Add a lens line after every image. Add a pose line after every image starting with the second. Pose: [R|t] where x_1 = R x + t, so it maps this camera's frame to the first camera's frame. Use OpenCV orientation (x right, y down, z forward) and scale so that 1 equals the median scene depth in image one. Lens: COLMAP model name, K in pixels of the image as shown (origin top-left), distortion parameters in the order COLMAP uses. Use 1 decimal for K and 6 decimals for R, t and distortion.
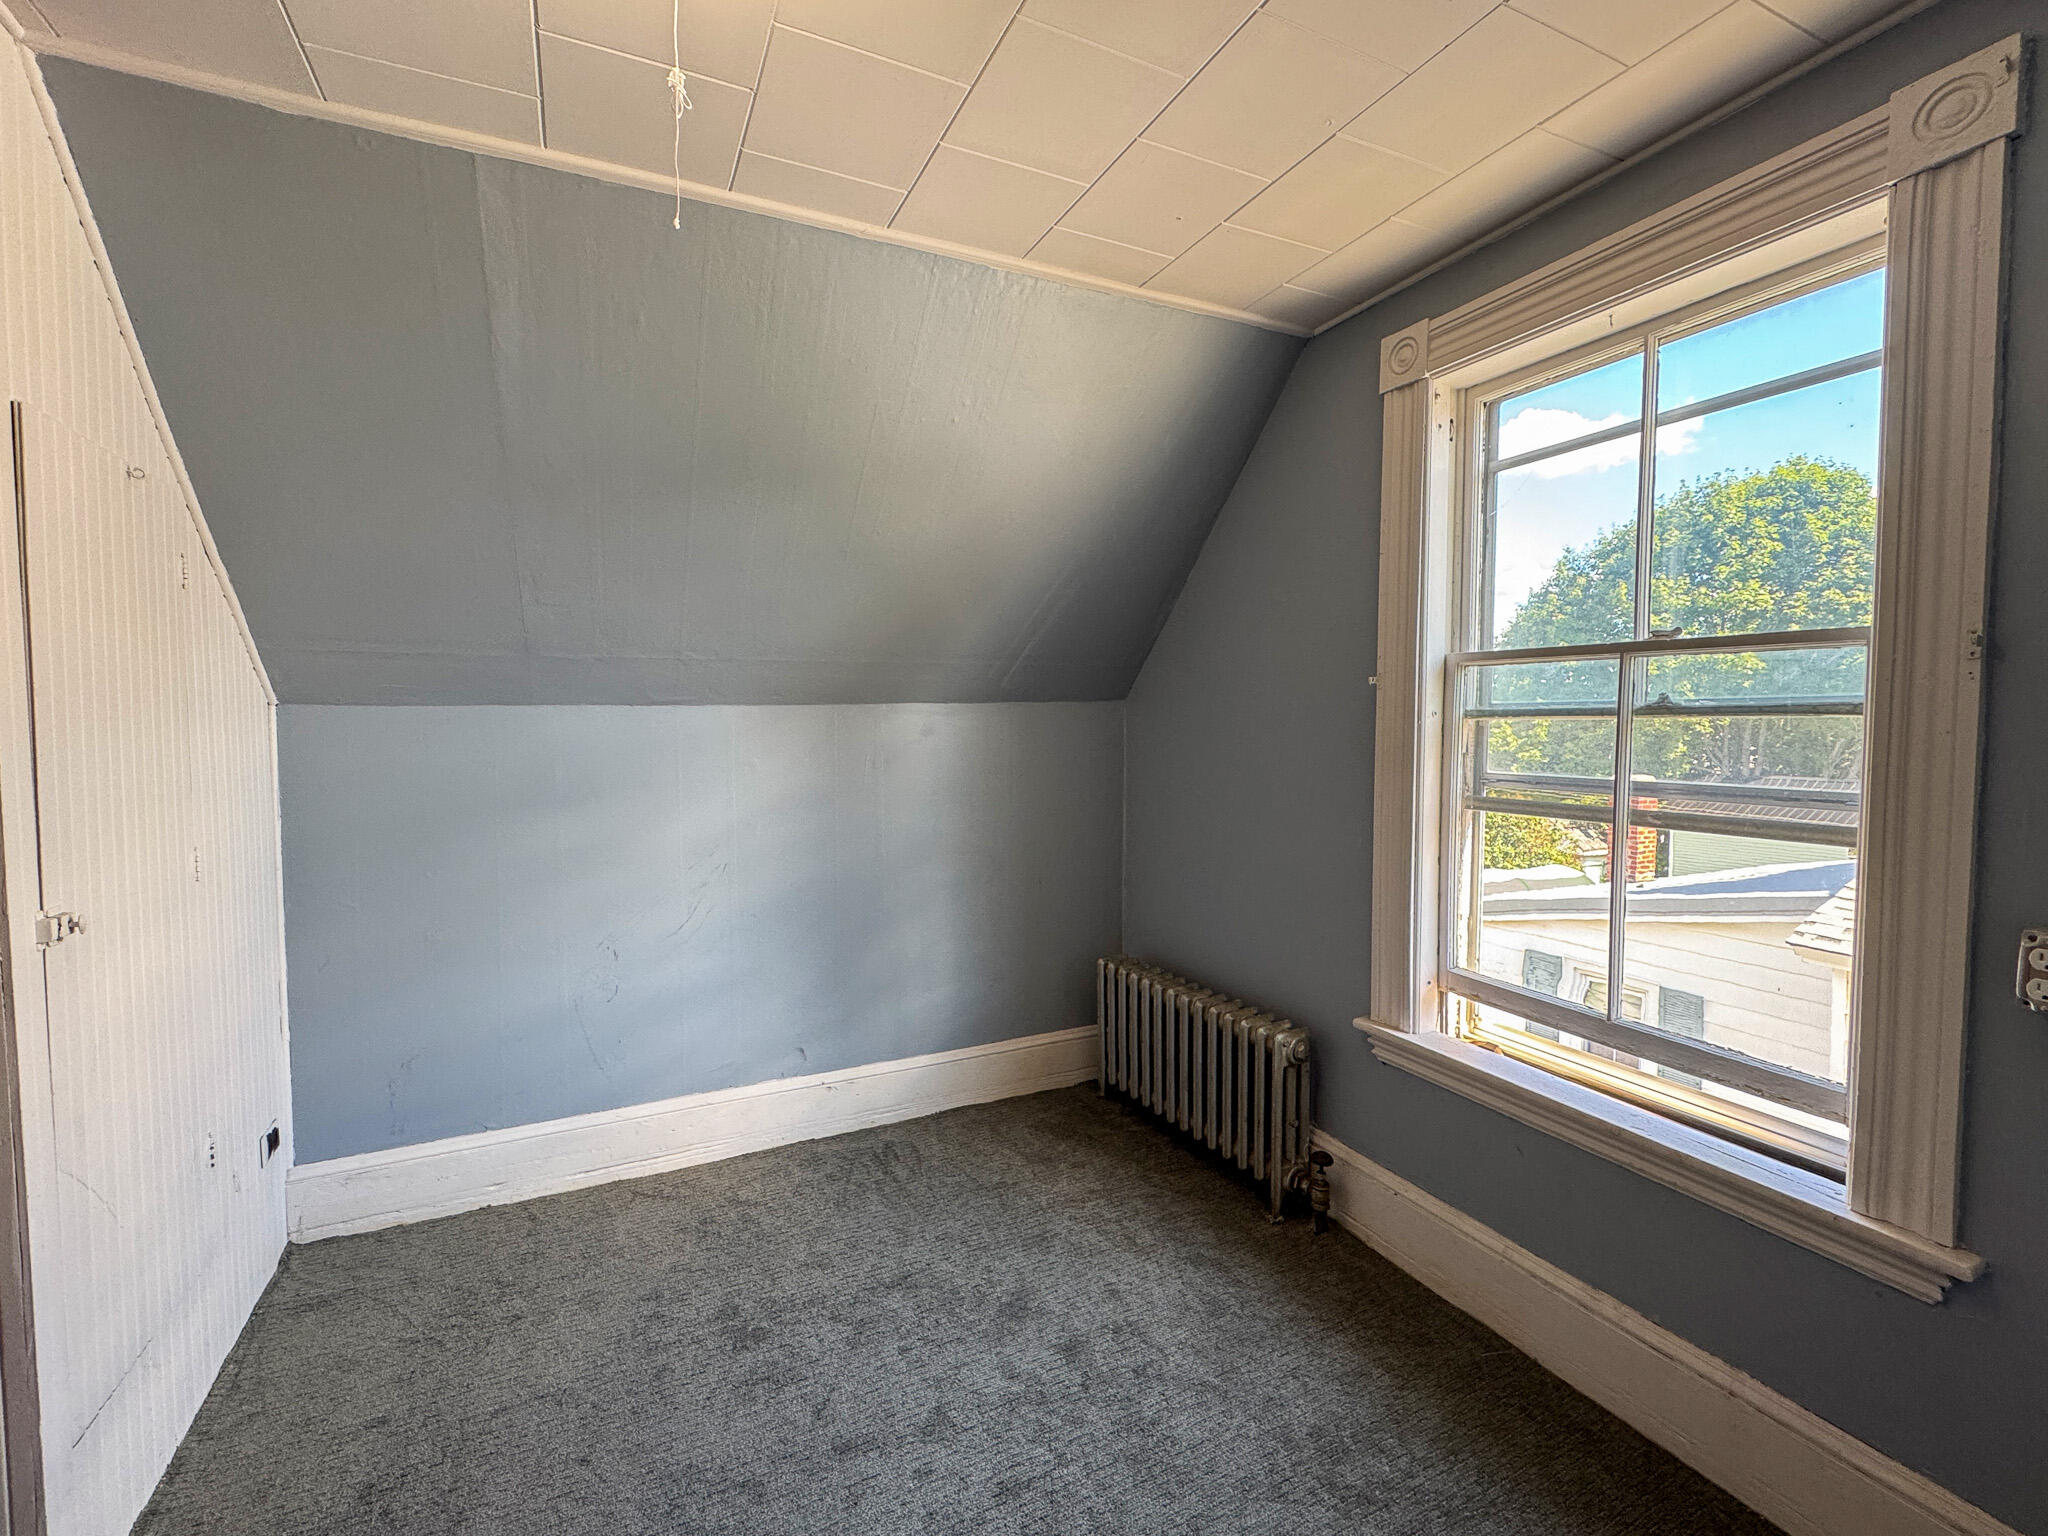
lens RADIAL K [[882.3, 0, 1016.9], [0, 882.3, 760.7], [0, 0, 1]] dist [-0.000566, -0.000002]
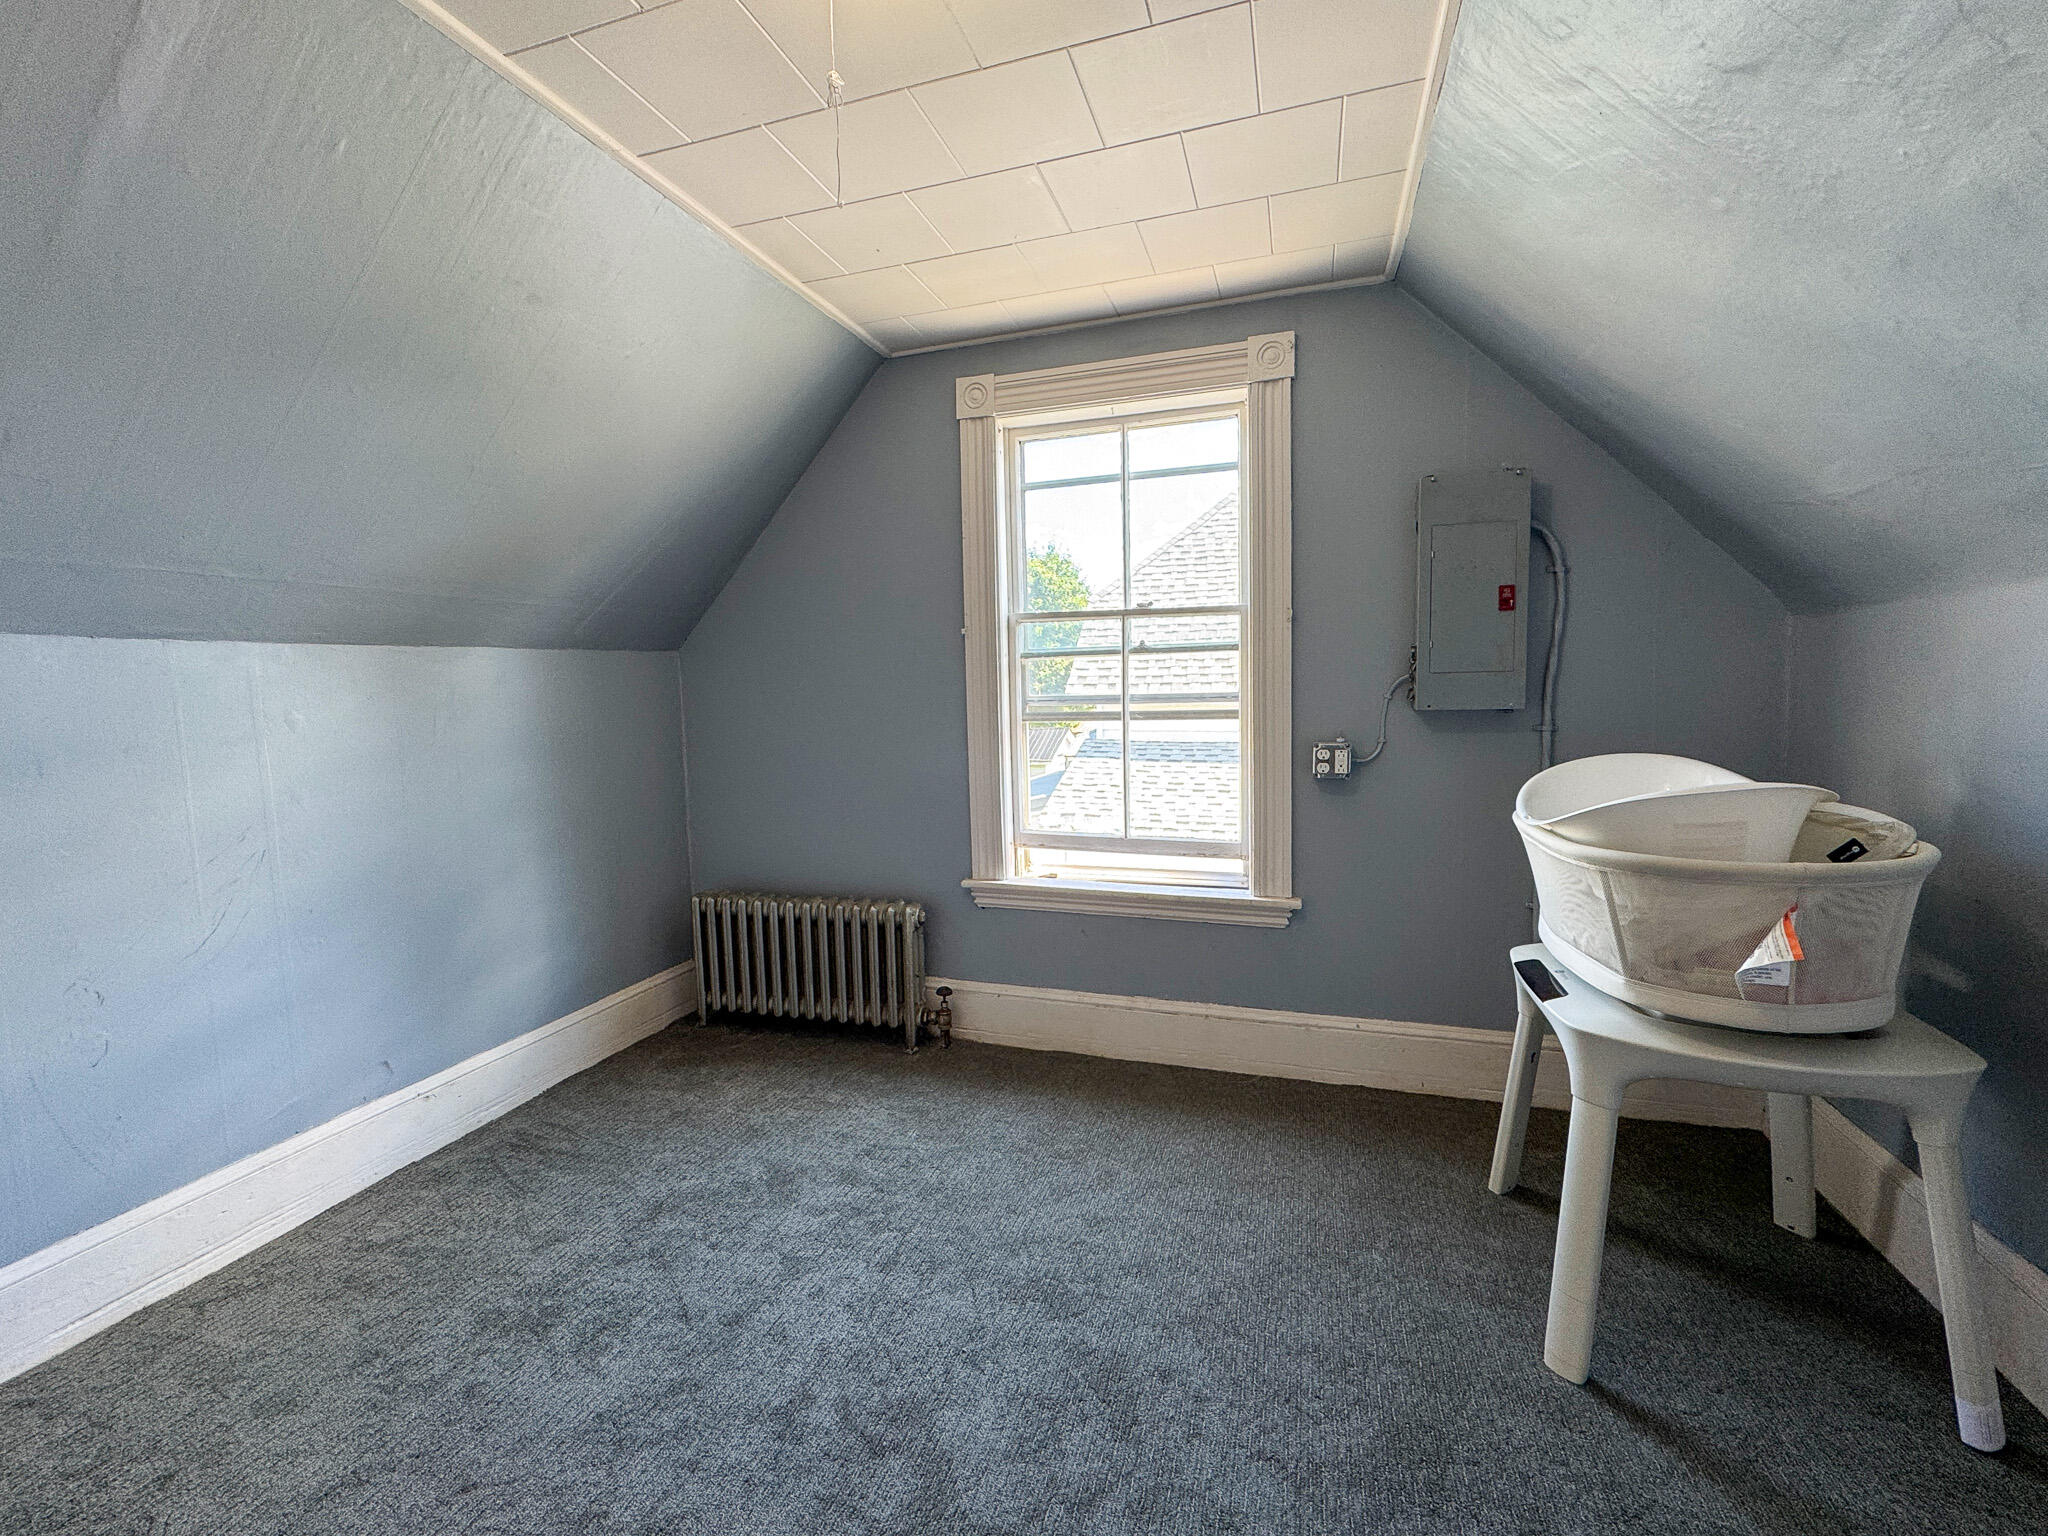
lens RADIAL K [[882.3, 0, 1016.9], [0, 882.3, 760.7], [0, 0, 1]] dist [-0.000566, -0.000002]
pose [[0.691330, -0.072080, 0.718935, -0.538194], [0.053905, 0.997384, 0.048162, 0.047961], [-0.720525, 0.005458, 0.693407, -0.003636]]
